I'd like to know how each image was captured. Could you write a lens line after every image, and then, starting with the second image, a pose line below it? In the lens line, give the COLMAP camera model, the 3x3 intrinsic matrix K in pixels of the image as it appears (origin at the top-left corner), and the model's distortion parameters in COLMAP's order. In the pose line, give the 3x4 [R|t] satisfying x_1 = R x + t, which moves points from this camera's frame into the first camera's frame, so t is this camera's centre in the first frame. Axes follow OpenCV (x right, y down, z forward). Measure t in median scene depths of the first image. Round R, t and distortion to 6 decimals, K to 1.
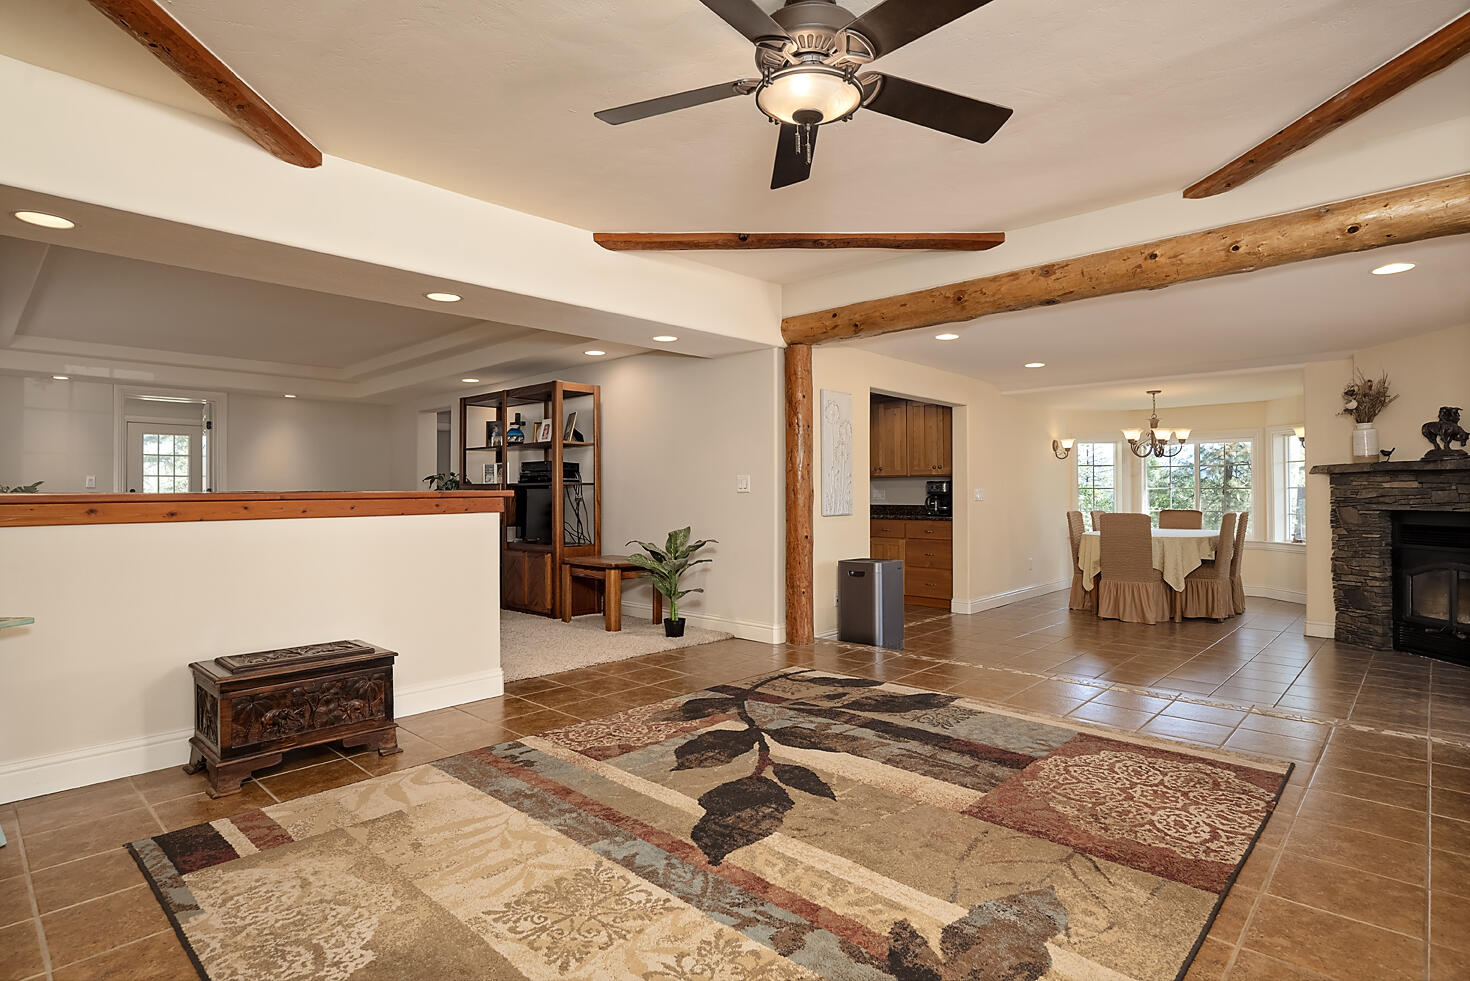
lens RADIAL K [[752.5, 0, 729.5], [0, 752.5, 490.8], [0, 0, 1]] dist [-0.007217, 0.003739]
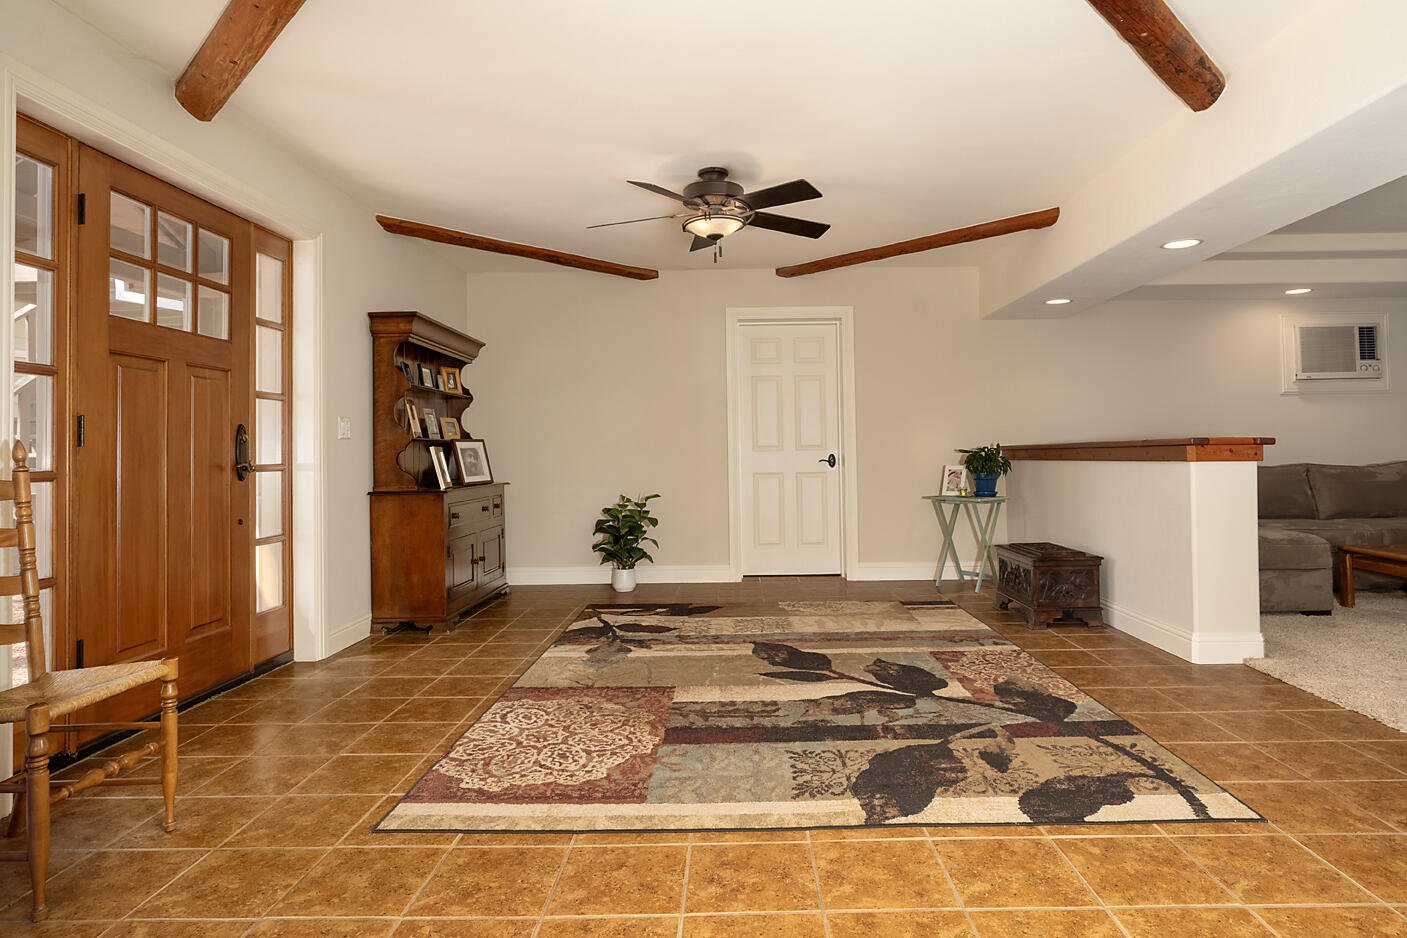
lens RADIAL K [[775.1, 0, 733.2], [0, 775.1, 434.6], [0, 0, 1]] dist [-0.004256, 0.001802]
pose [[-0.728754, -0.000259, -0.684776, 0.993721], [0.022743, 0.999439, -0.024583, 0.011286], [0.684398, -0.033489, -0.728339, 1.763154]]
